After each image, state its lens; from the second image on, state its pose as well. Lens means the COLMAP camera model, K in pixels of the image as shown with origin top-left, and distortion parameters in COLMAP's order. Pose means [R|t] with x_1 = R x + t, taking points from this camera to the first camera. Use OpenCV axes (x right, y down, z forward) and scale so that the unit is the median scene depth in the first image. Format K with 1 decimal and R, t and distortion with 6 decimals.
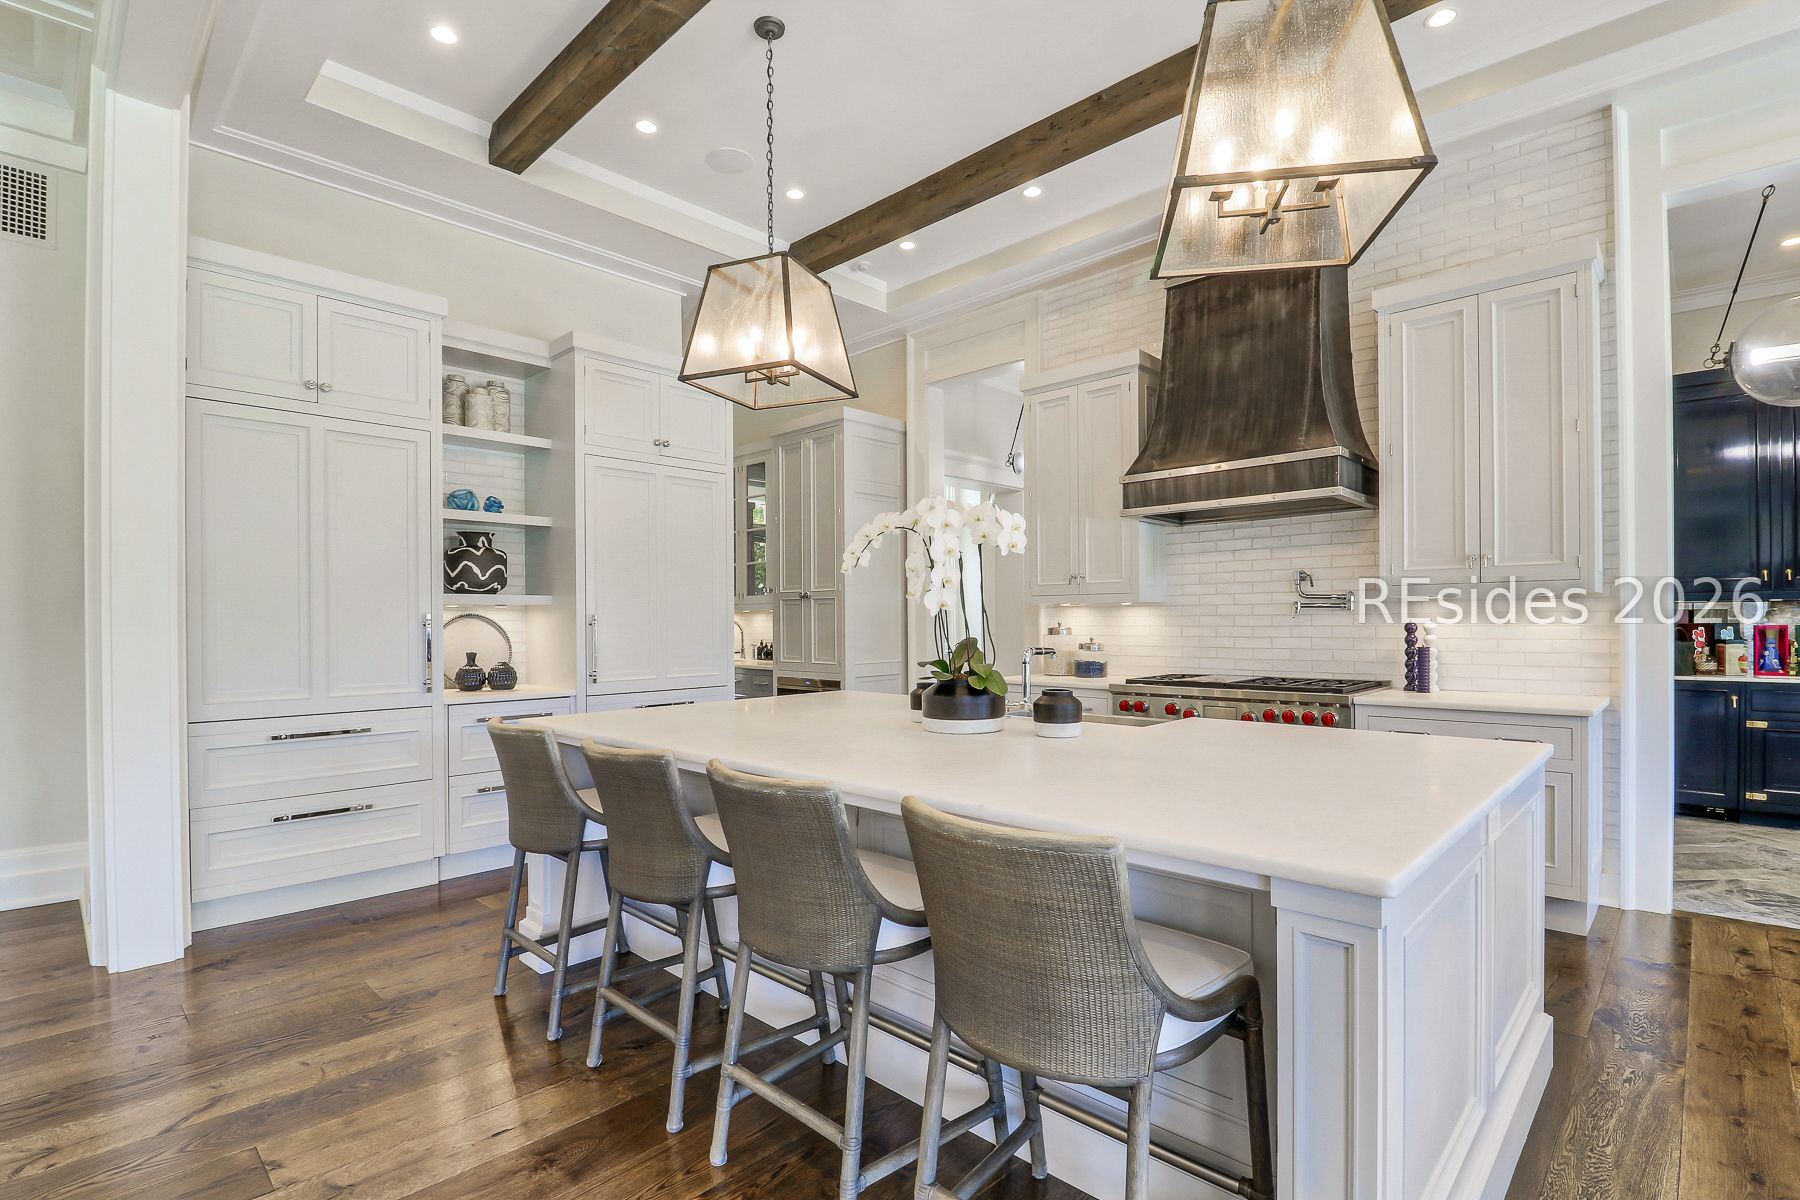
lens RADIAL K [[847.6, 0, 894.8], [0, 847.6, 613.8], [0, 0, 1]] dist [0.001077, -0.007835]
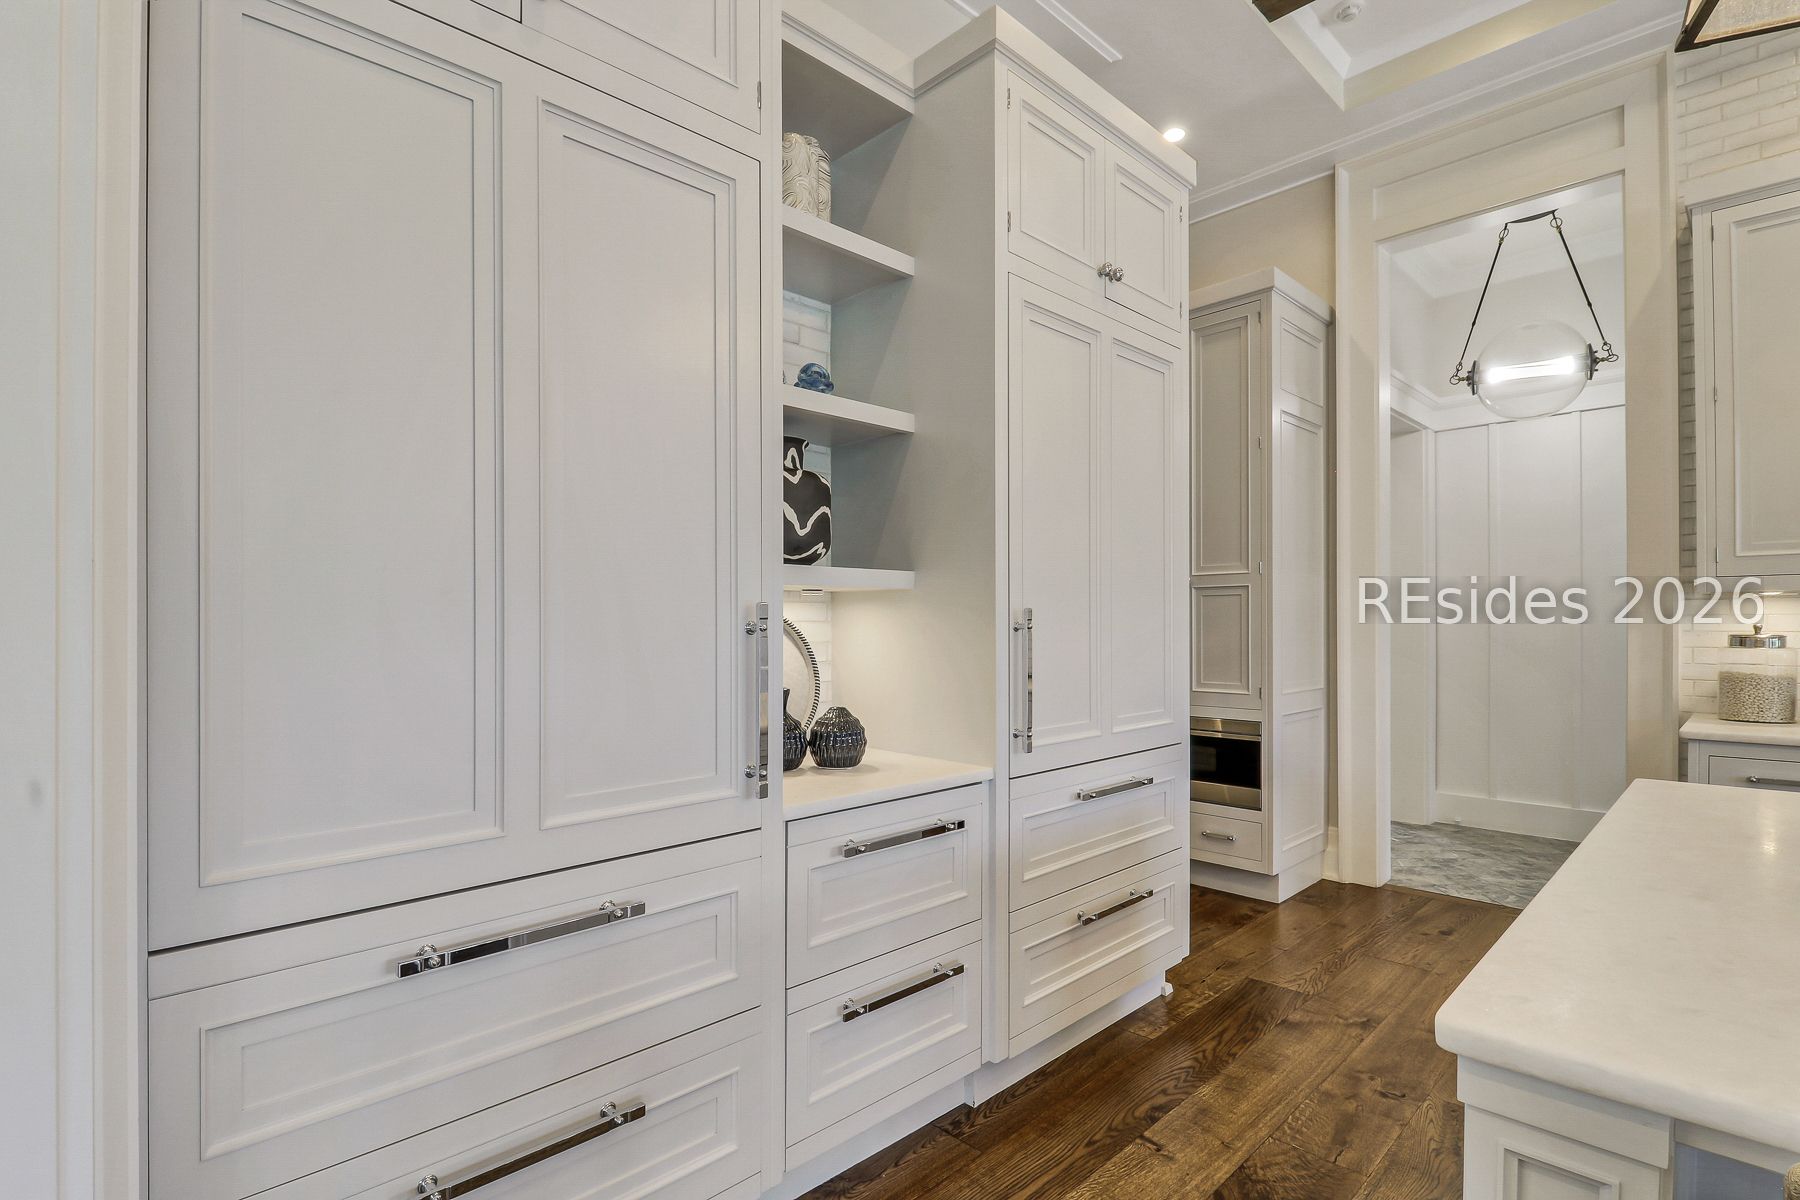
lens RADIAL K [[847.6, 0, 906.0], [0, 847.6, 605.5], [0, 0, 1]] dist [0.001077, -0.007835]
pose [[0.999739, -0.000728, -0.022841, -0.415252], [0.000464, 0.999933, -0.011597, 0.005137], [0.022848, 0.011583, 0.999672, 0.525641]]
